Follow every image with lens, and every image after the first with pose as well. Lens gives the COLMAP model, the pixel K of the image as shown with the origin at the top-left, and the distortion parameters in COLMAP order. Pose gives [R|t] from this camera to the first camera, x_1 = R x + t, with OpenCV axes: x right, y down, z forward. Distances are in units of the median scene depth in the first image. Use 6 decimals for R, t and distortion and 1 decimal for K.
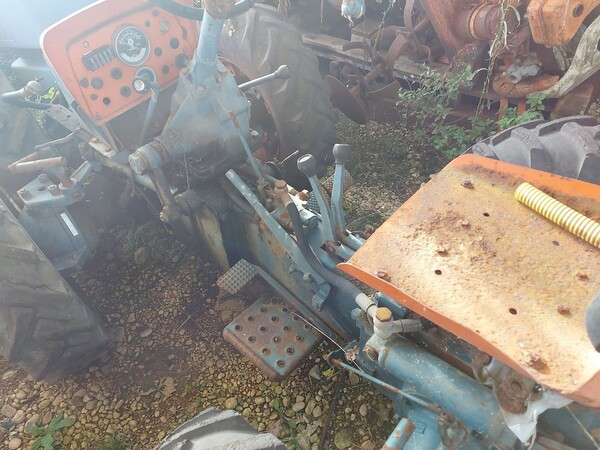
lens RADIAL K [[426.3, 0, 302.7], [0, 426.3, 228.9], [0, 0, 1]] dist [0.098890, -0.103333]
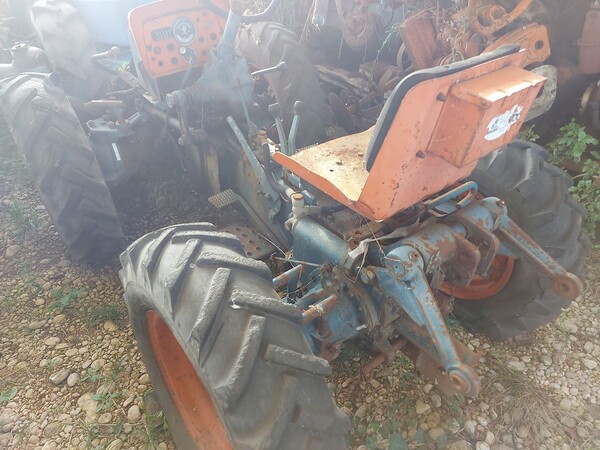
lens RADIAL K [[426.3, 0, 302.7], [0, 426.3, 228.9], [0, 0, 1]] dist [0.098890, -0.103333]
pose [[0.982148, 0.174909, -0.069226, 0.225994], [-0.181675, 0.977417, -0.107934, 0.325918], [0.048784, 0.118584, 0.991745, -0.380533]]
